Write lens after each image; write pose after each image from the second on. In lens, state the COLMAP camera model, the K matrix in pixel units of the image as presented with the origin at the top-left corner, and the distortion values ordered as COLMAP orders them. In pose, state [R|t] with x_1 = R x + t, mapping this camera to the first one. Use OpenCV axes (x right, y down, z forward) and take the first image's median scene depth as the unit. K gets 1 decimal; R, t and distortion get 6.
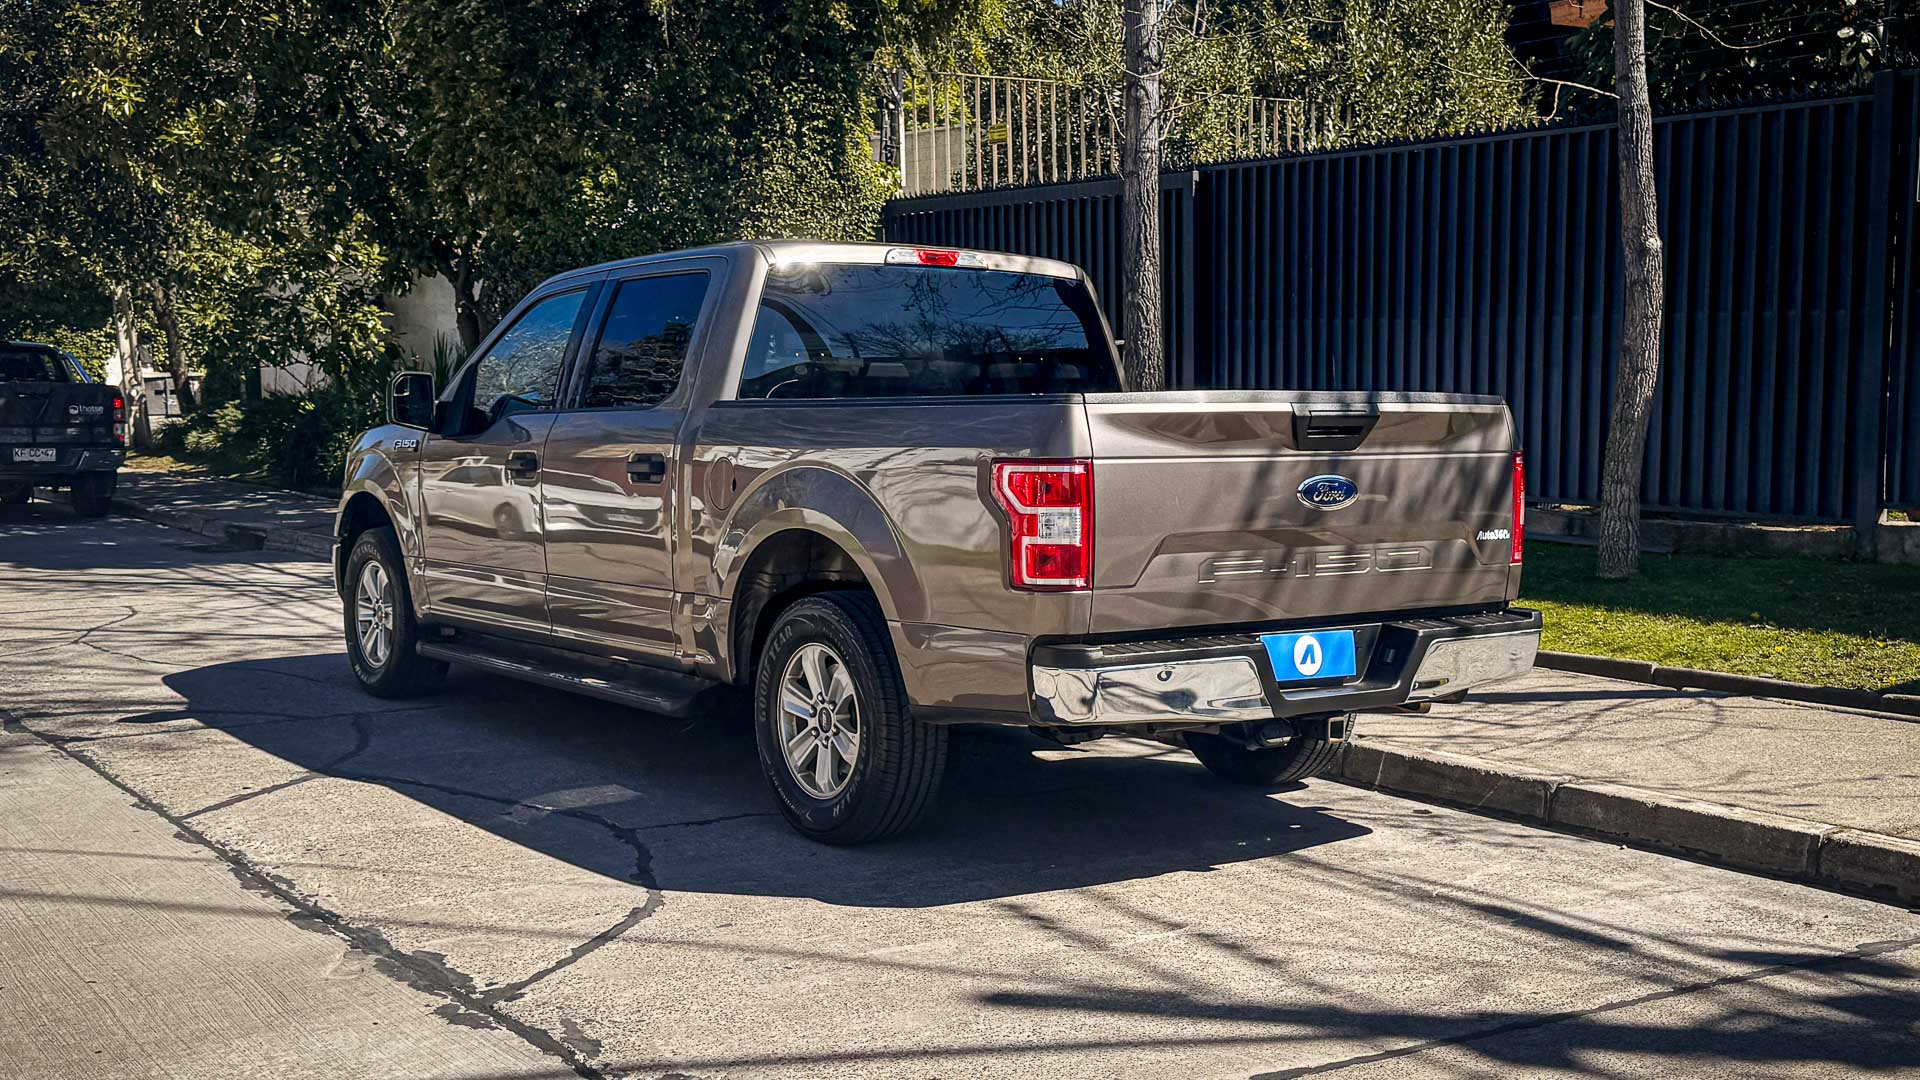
lens RADIAL K [[1981.6, 0, 967.2], [0, 1981.6, 565.4], [0, 0, 1]] dist [0.104466, -0.026394]
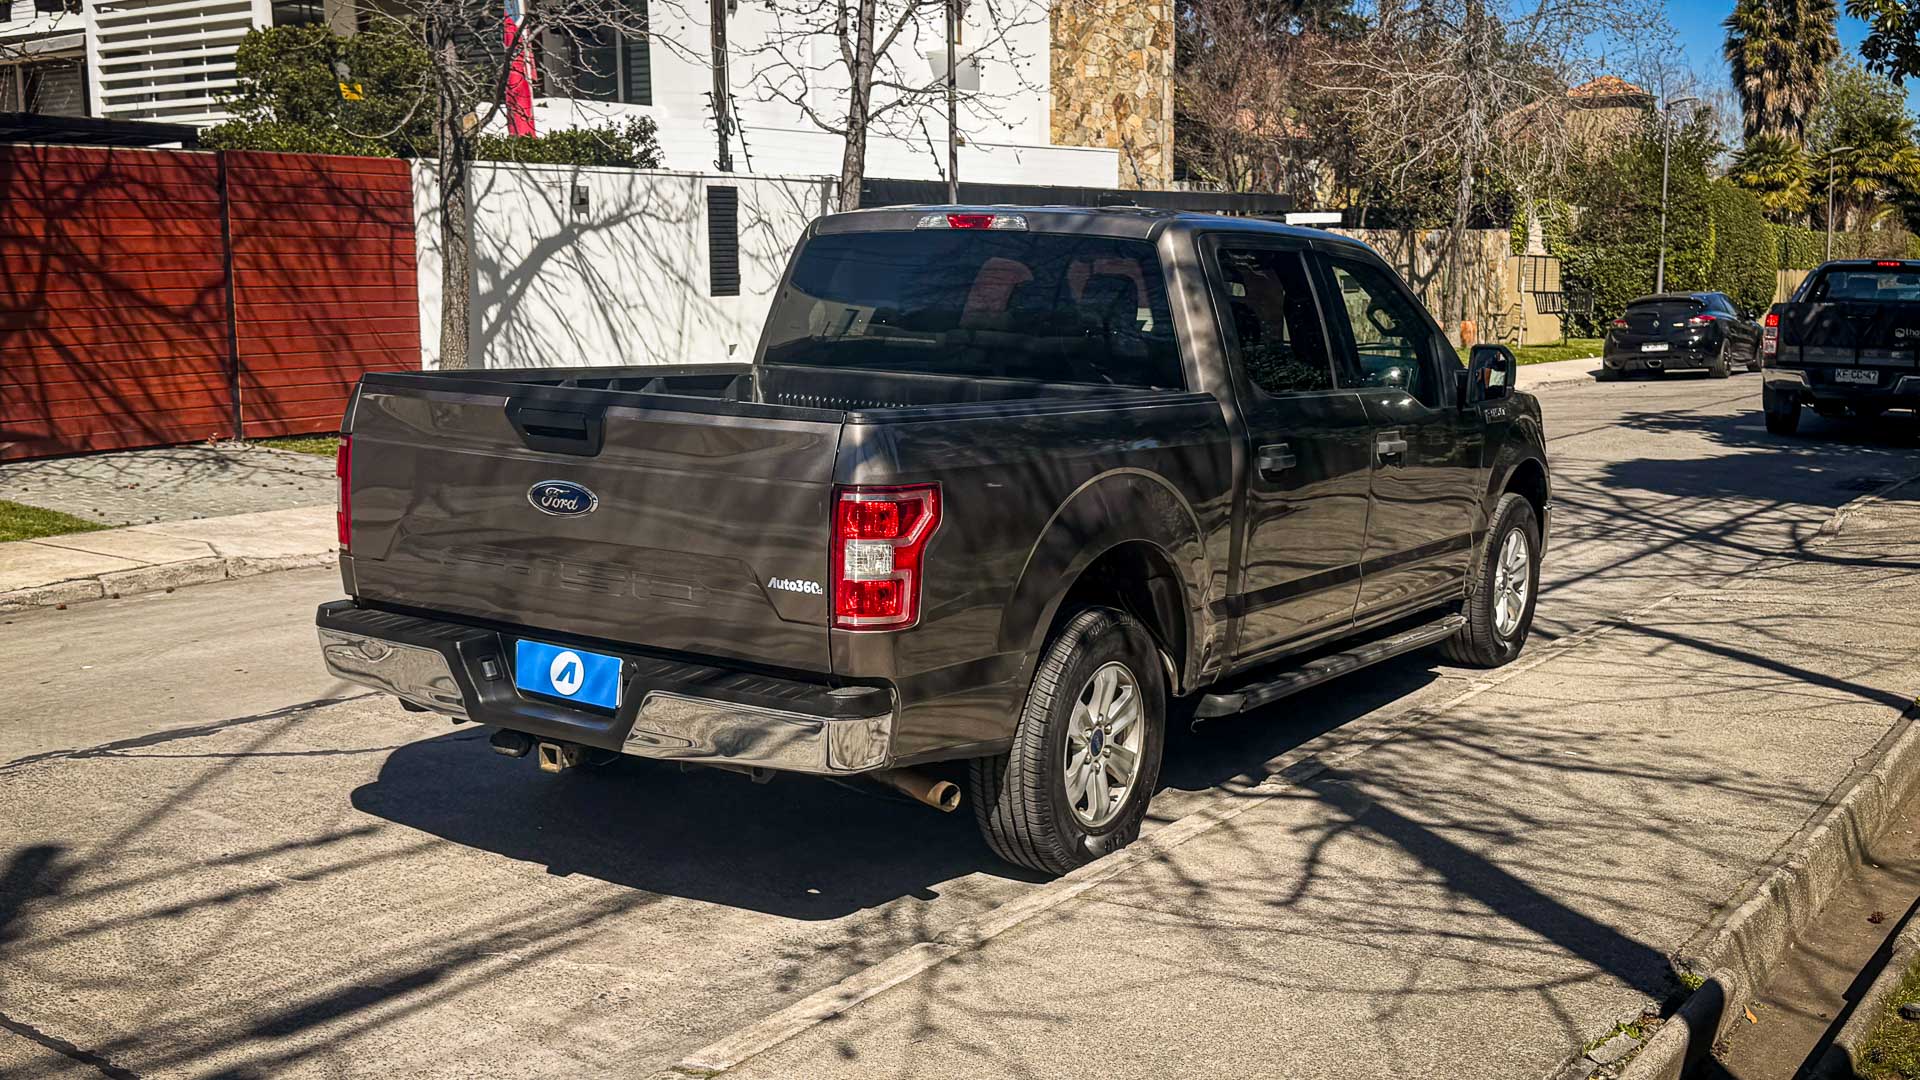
lens RADIAL K [[1929.7, 0, 963.5], [0, 1929.7, 540.5], [0, 0, 1]] dist [0.168367, -0.348063]
pose [[0.379504, 0.137533, -0.914911, 1.059017], [-0.100375, 0.989173, 0.107061, -0.130627], [0.919729, 0.051204, 0.389200, 0.818730]]
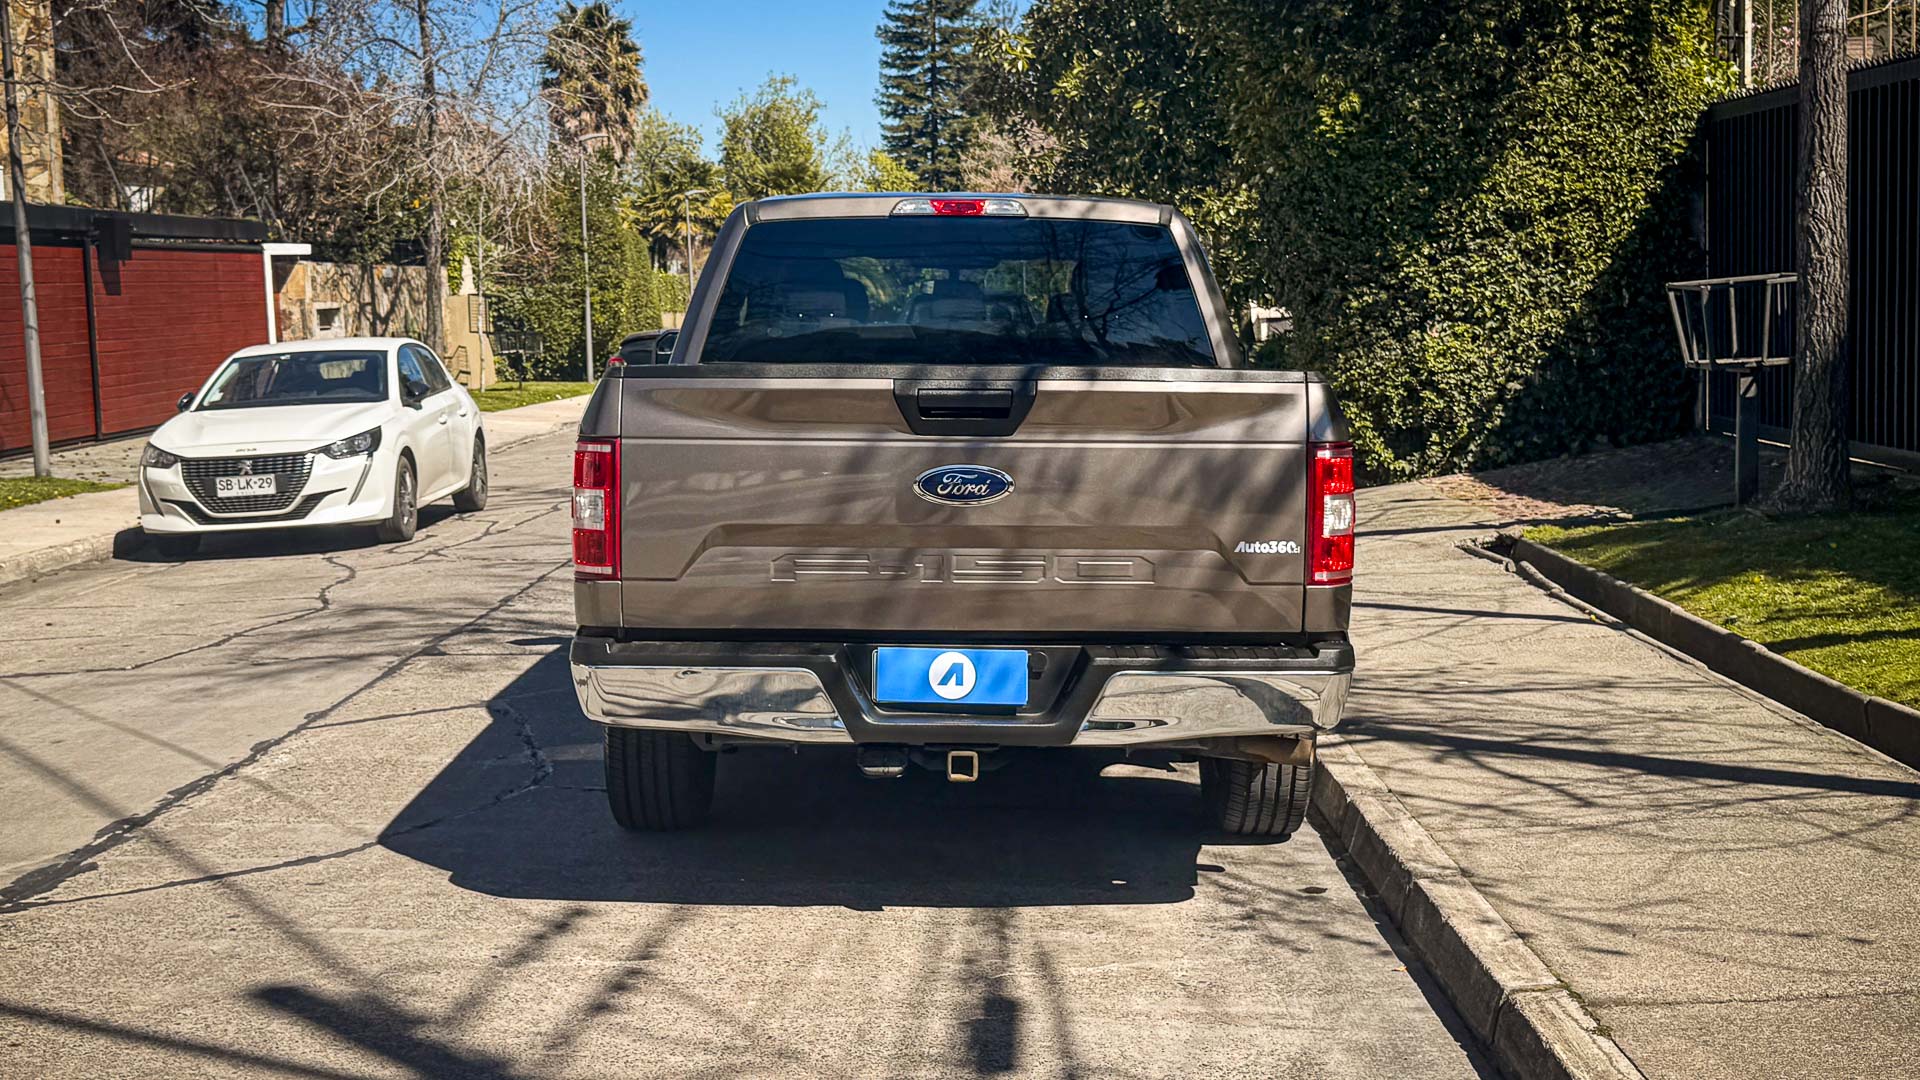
lens RADIAL K [[2125.6, 0, 948.9], [0, 2125.6, 539.3], [0, 0, 1]] dist [0.161844, -0.296139]
pose [[0.818743, 0.057529, -0.571271, 0.689647], [-0.050335, 0.998329, 0.028395, -0.038847], [0.571950, 0.005507, 0.820270, 0.252673]]
